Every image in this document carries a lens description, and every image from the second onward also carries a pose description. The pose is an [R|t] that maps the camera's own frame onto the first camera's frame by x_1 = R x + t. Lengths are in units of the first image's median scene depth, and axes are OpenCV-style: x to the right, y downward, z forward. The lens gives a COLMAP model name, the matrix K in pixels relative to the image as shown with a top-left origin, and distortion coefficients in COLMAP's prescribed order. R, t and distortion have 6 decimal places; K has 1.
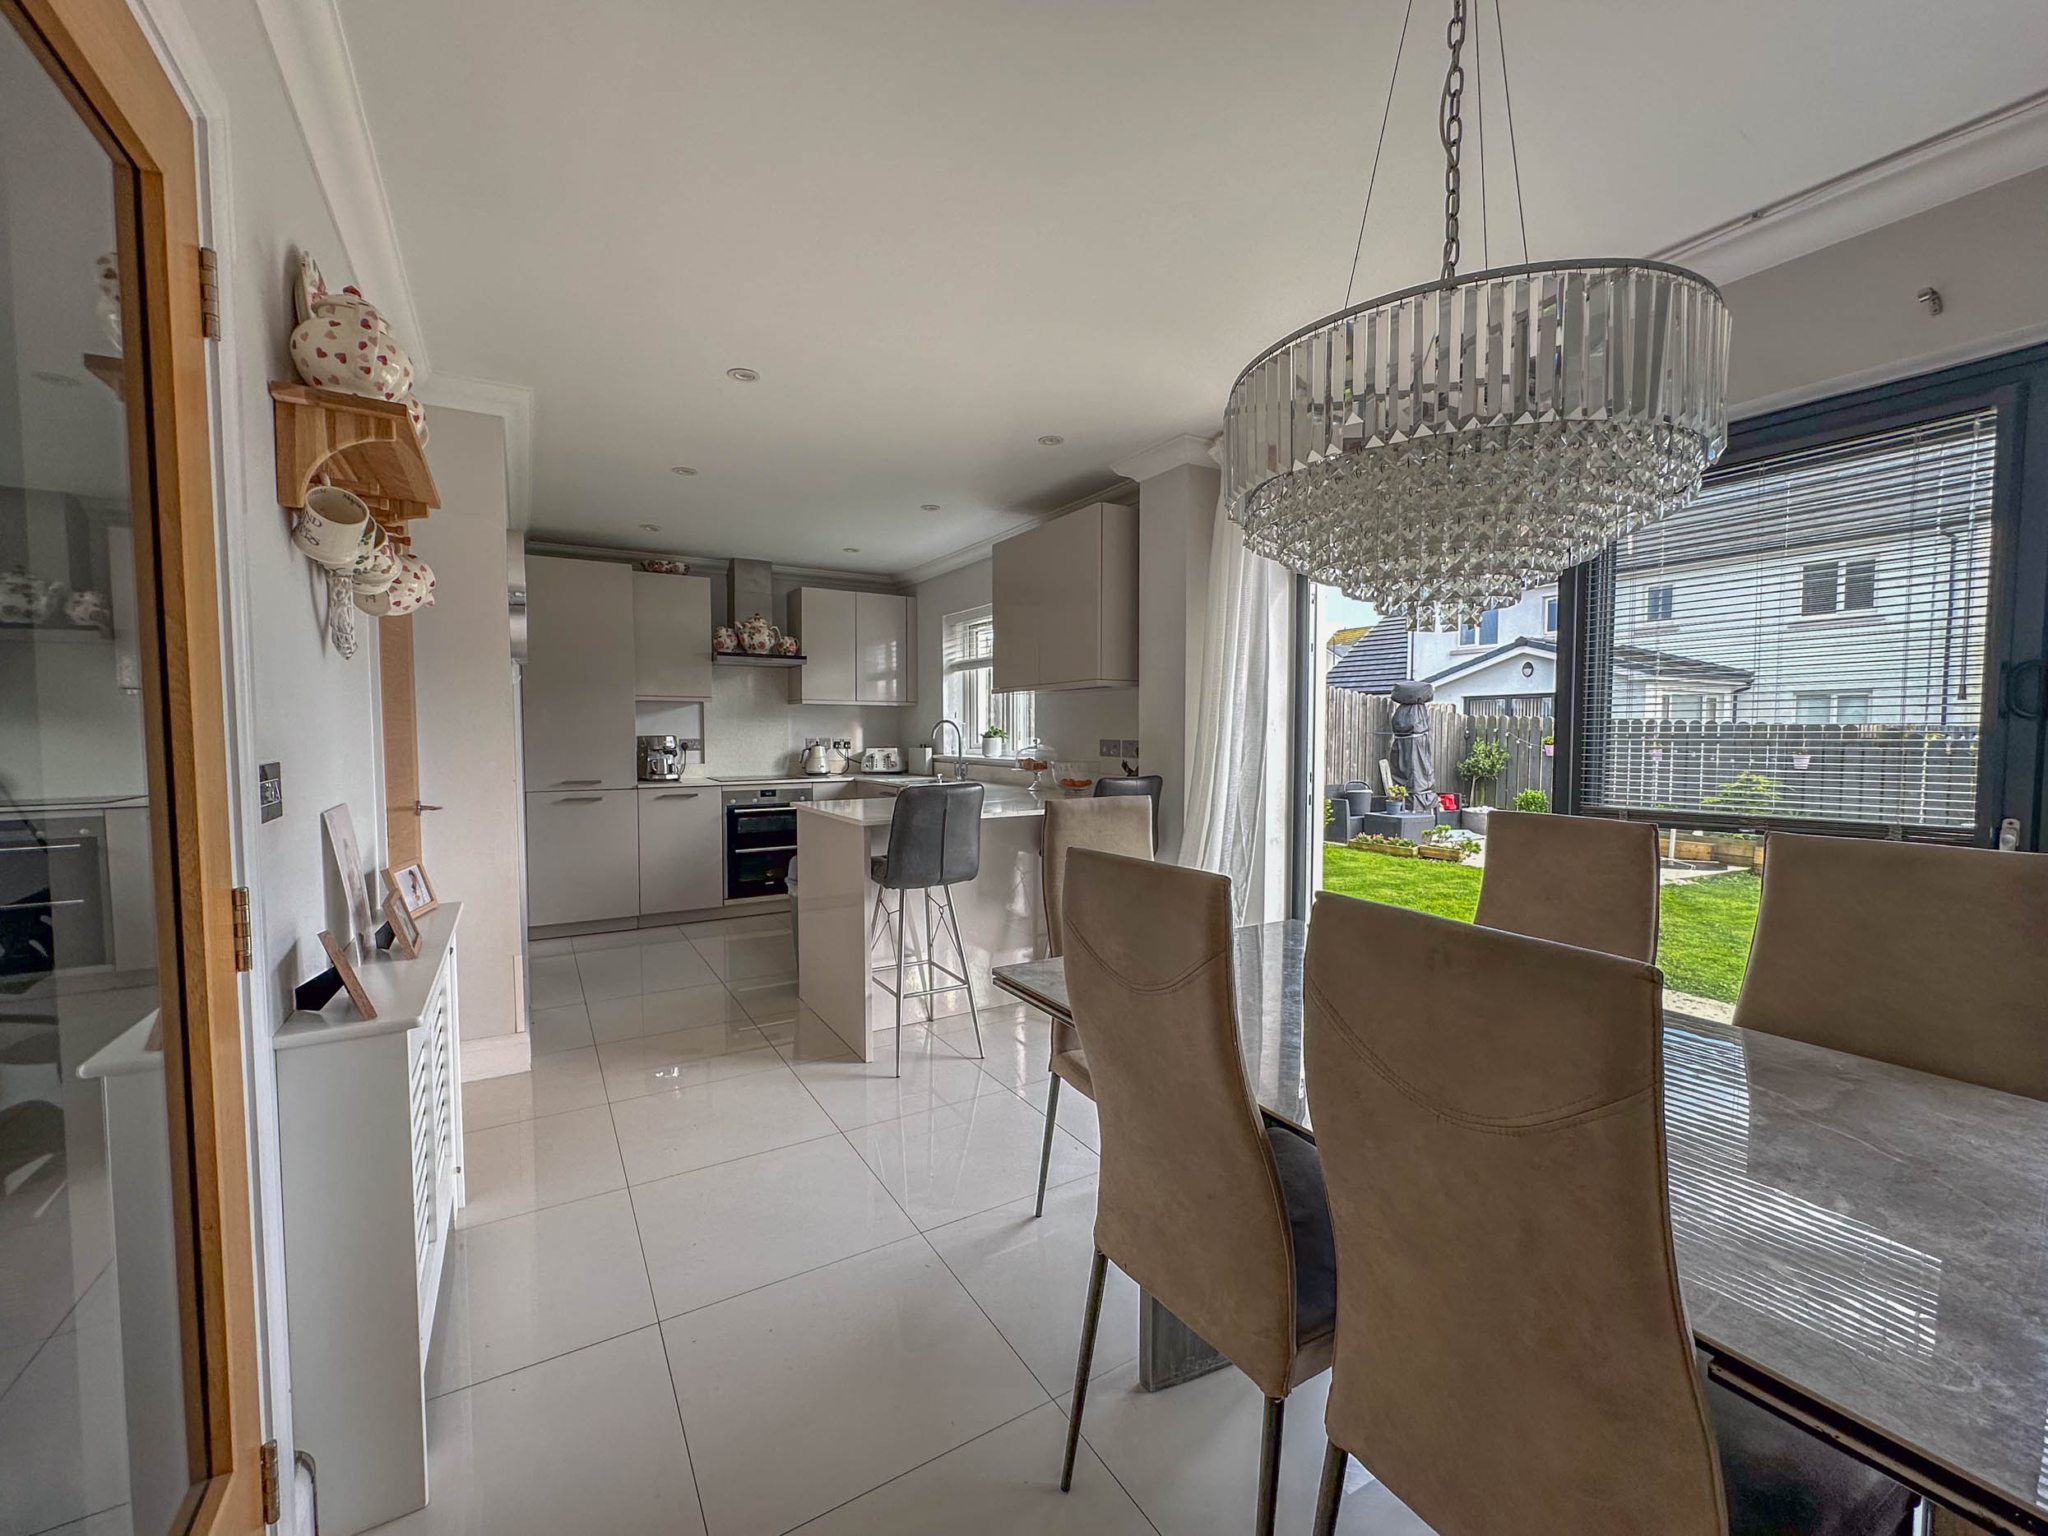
lens RADIAL K [[832.6, 0, 1024.0], [0, 832.6, 768.0], [0, 0, 1]] dist [-0.000617, 0.000316]
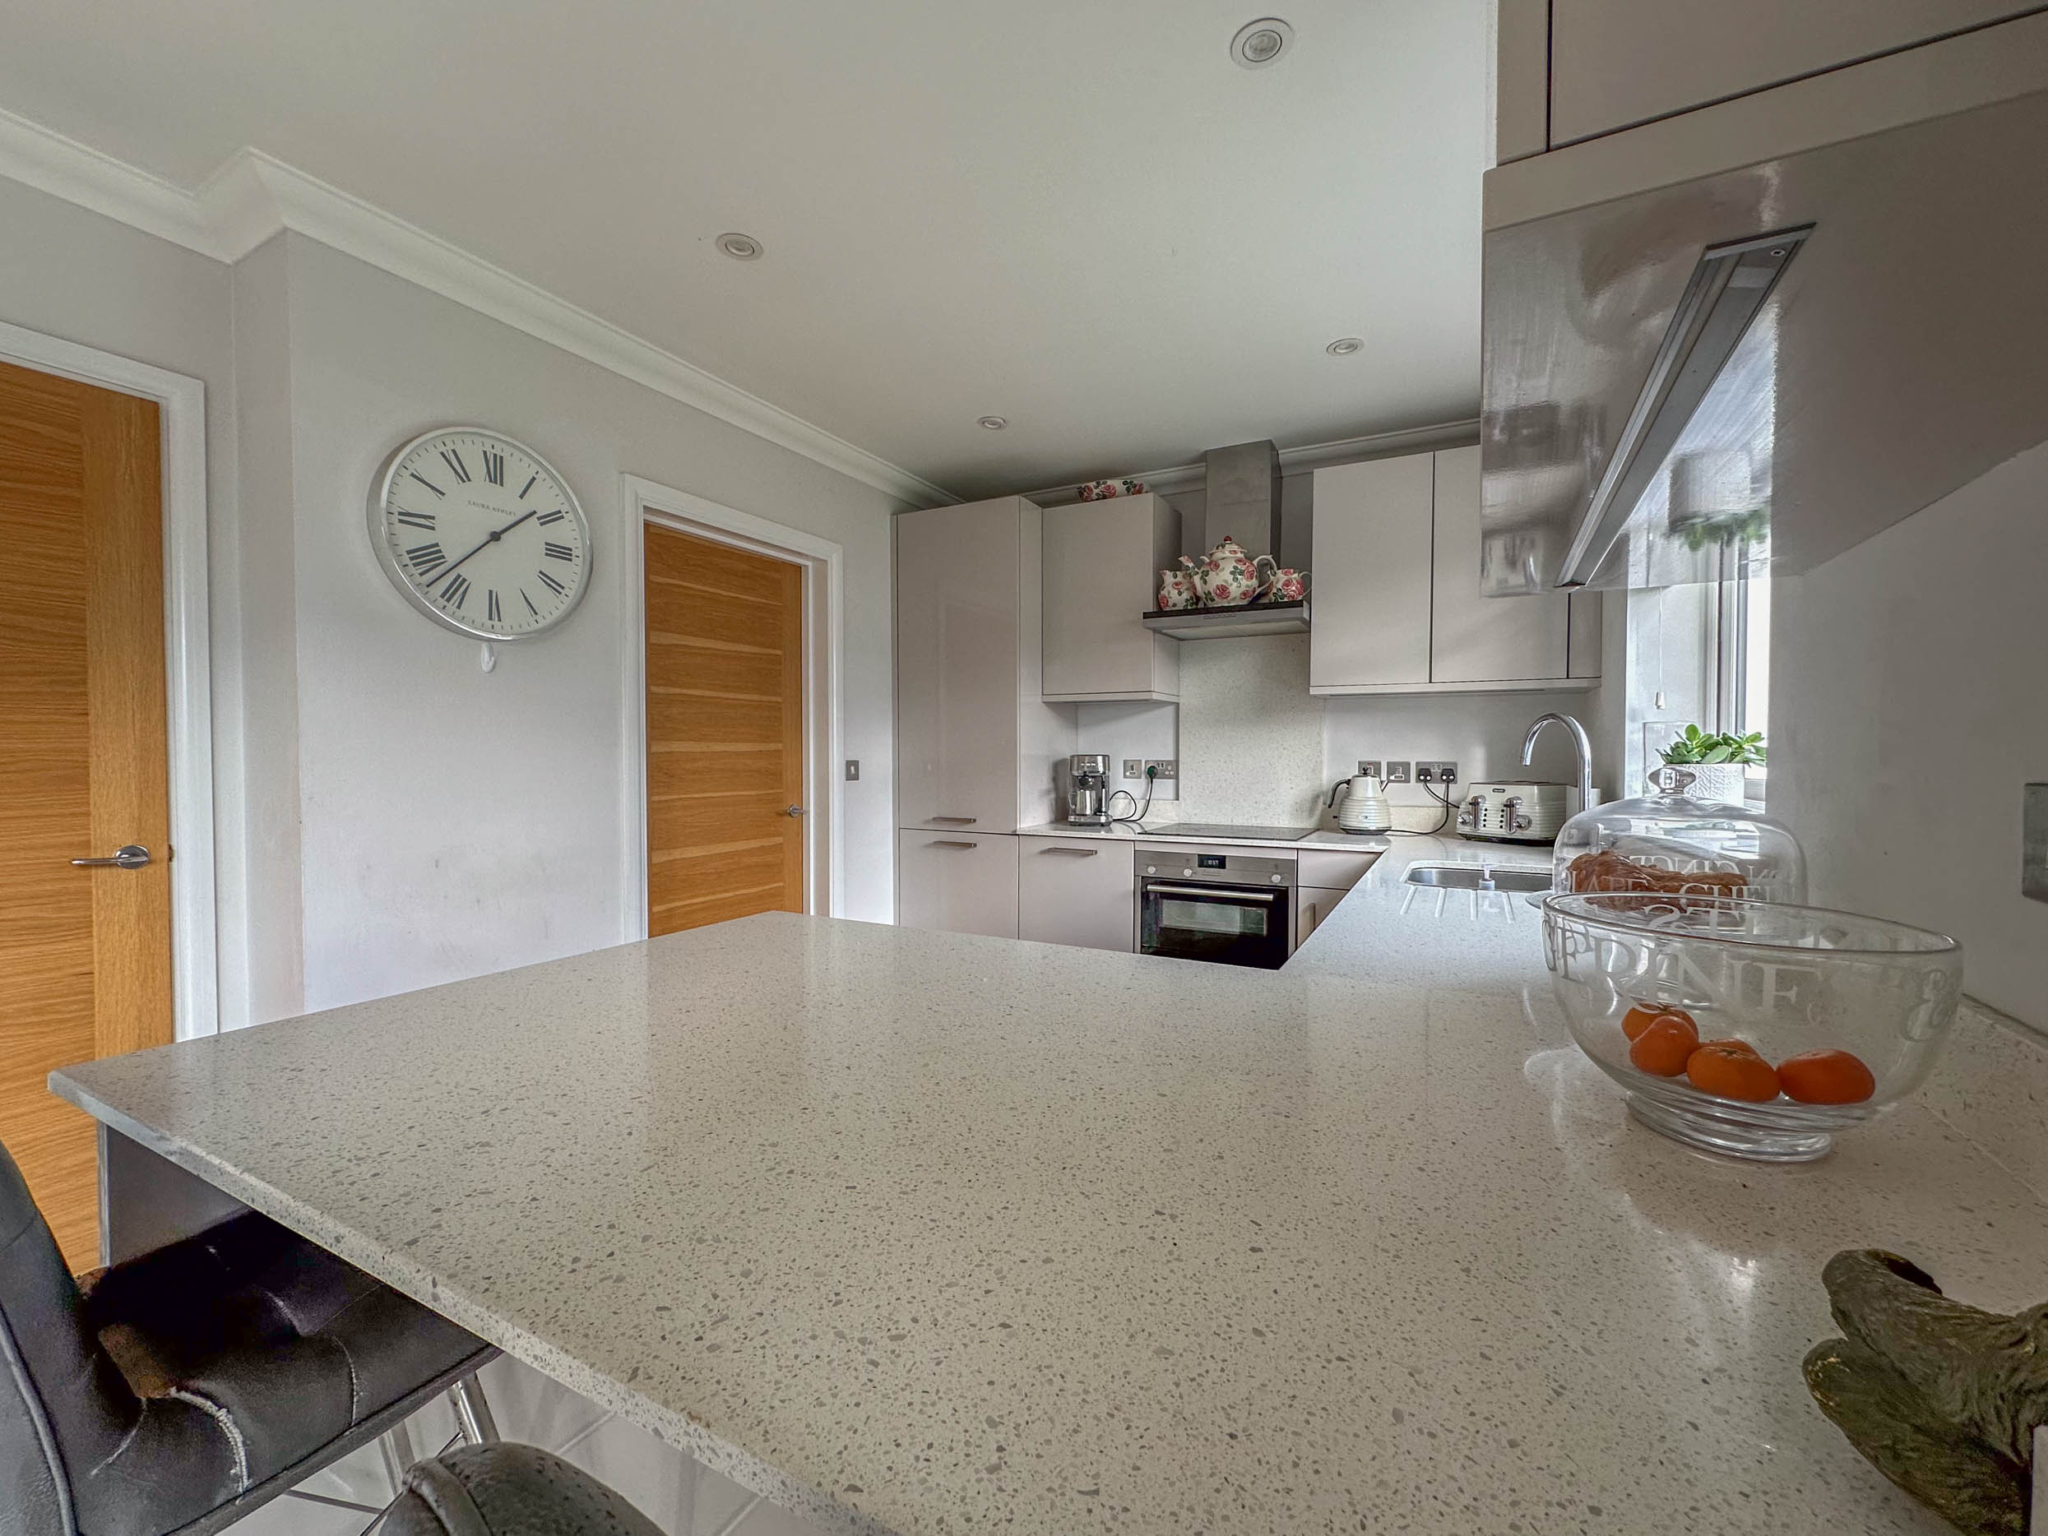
lens RADIAL K [[837.1, 0, 1024.0], [0, 837.1, 768.0], [0, 0, 1]] dist [-0.001711, -0.000007]
pose [[0.506350, 0.015404, -0.862191, 0.098285], [-0.040887, 0.999145, -0.006161, -0.021832], [0.861358, 0.038373, 0.506547, 0.613147]]
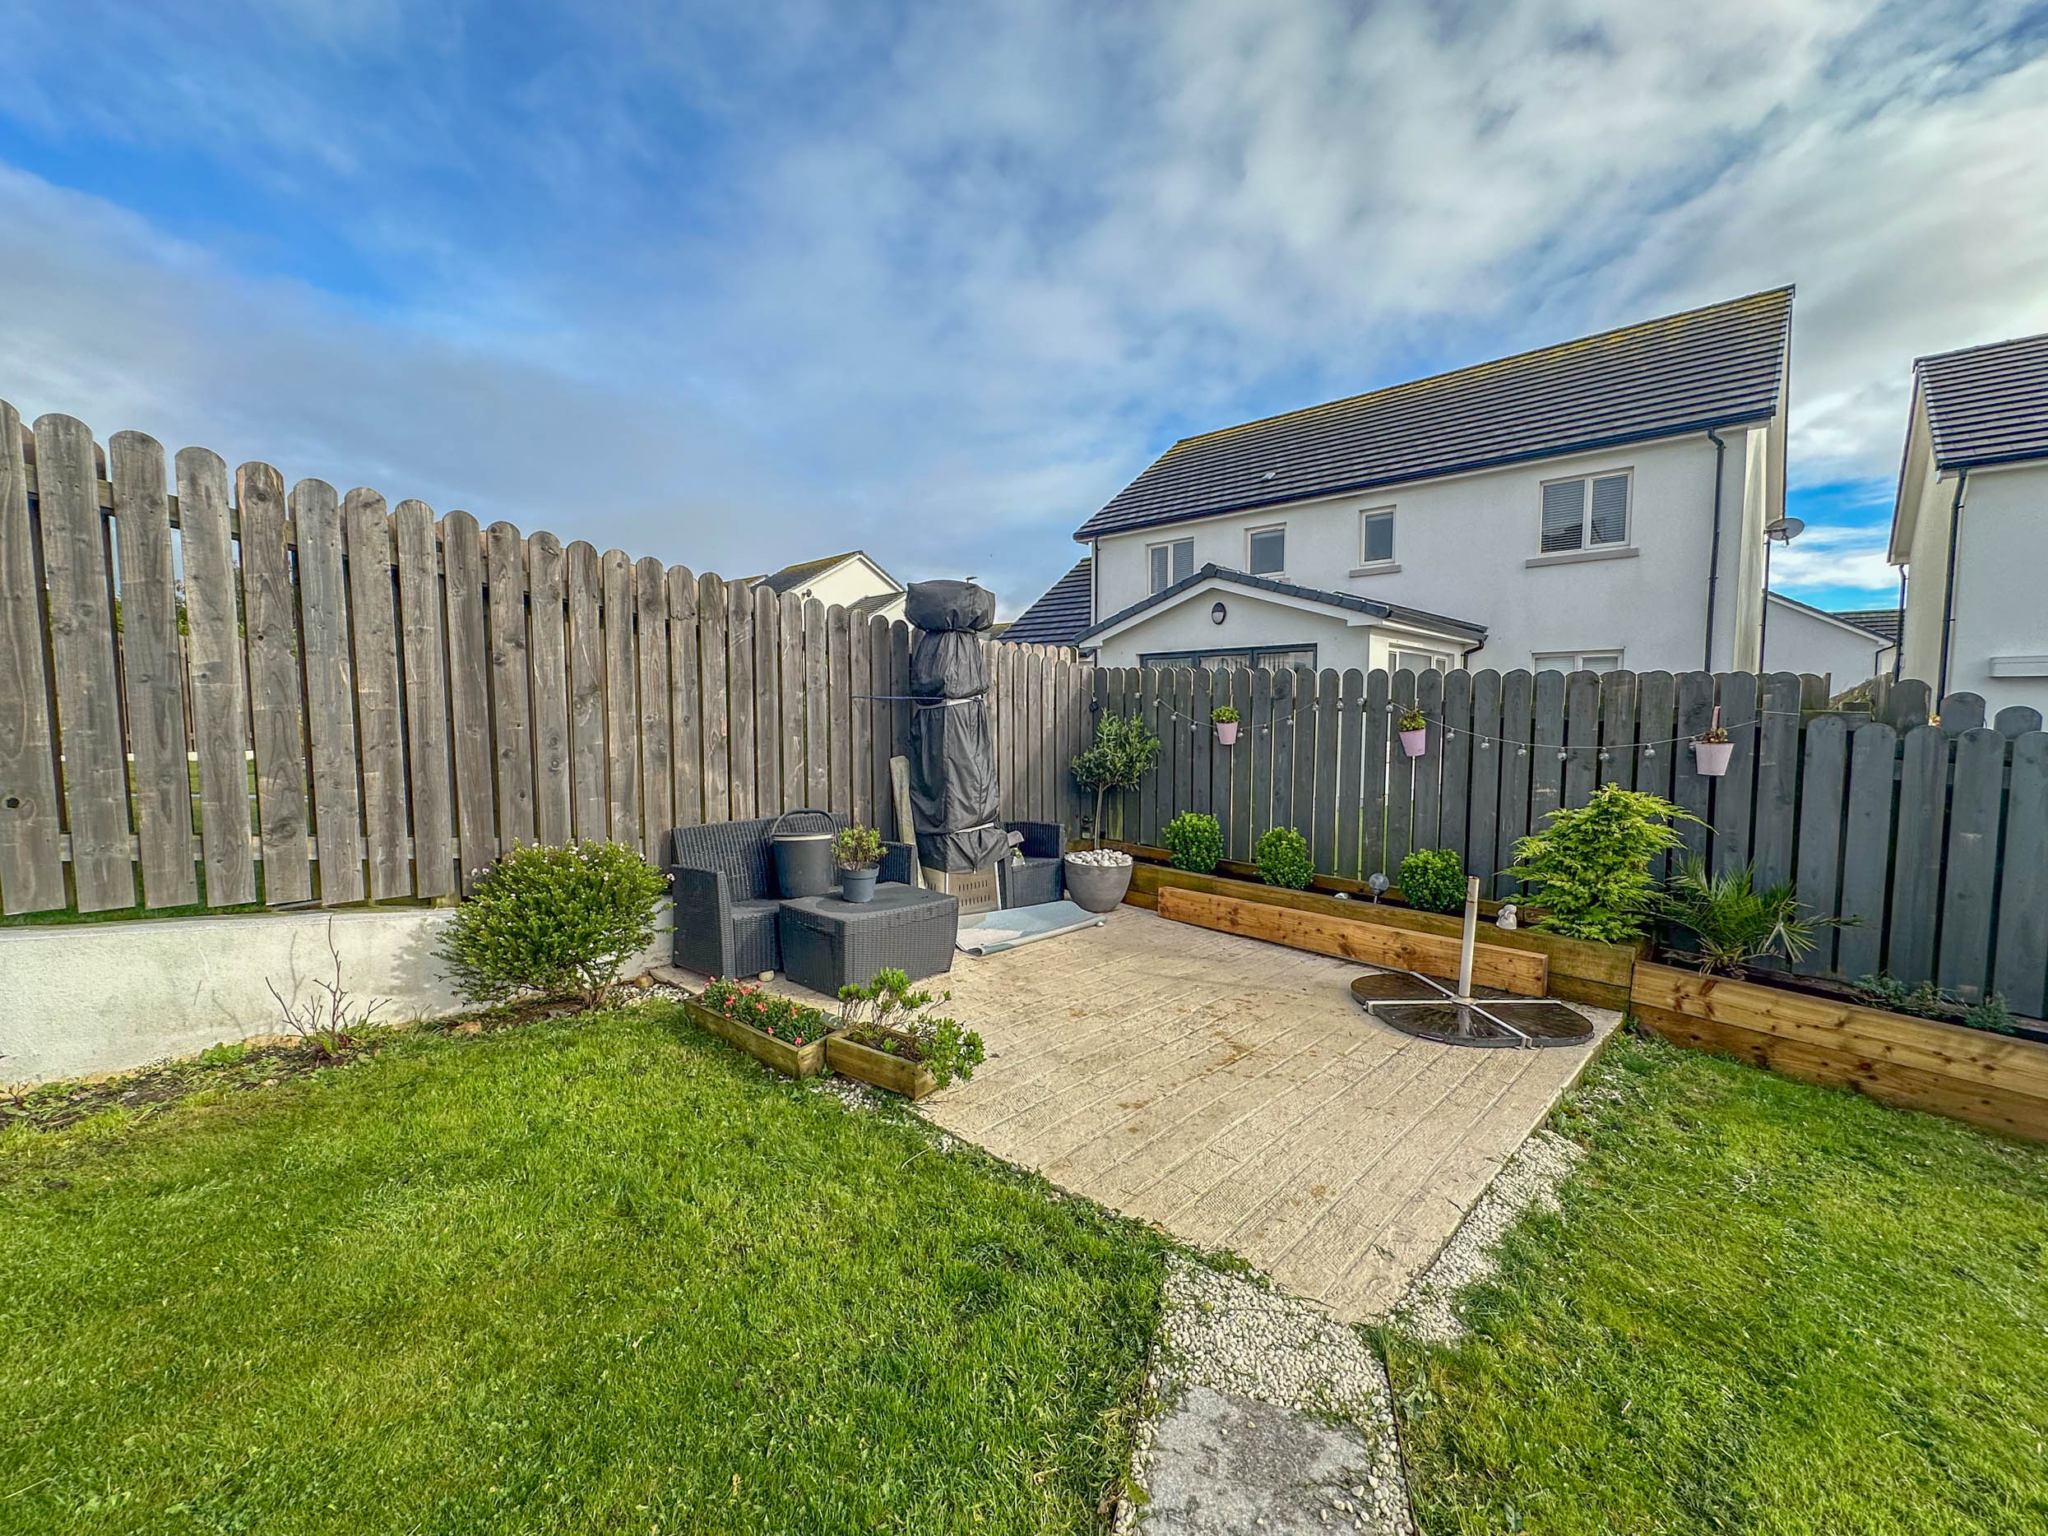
lens RADIAL K [[837.1, 0, 1024.0], [0, 837.1, 768.0], [0, 0, 1]] dist [-0.001711, -0.000007]
pose [[0.961938, -0.017686, 0.272694, 0.827202], [0.011367, 0.999629, 0.024735, -0.031330], [-0.273030, -0.020694, 0.961783, 1.199678]]
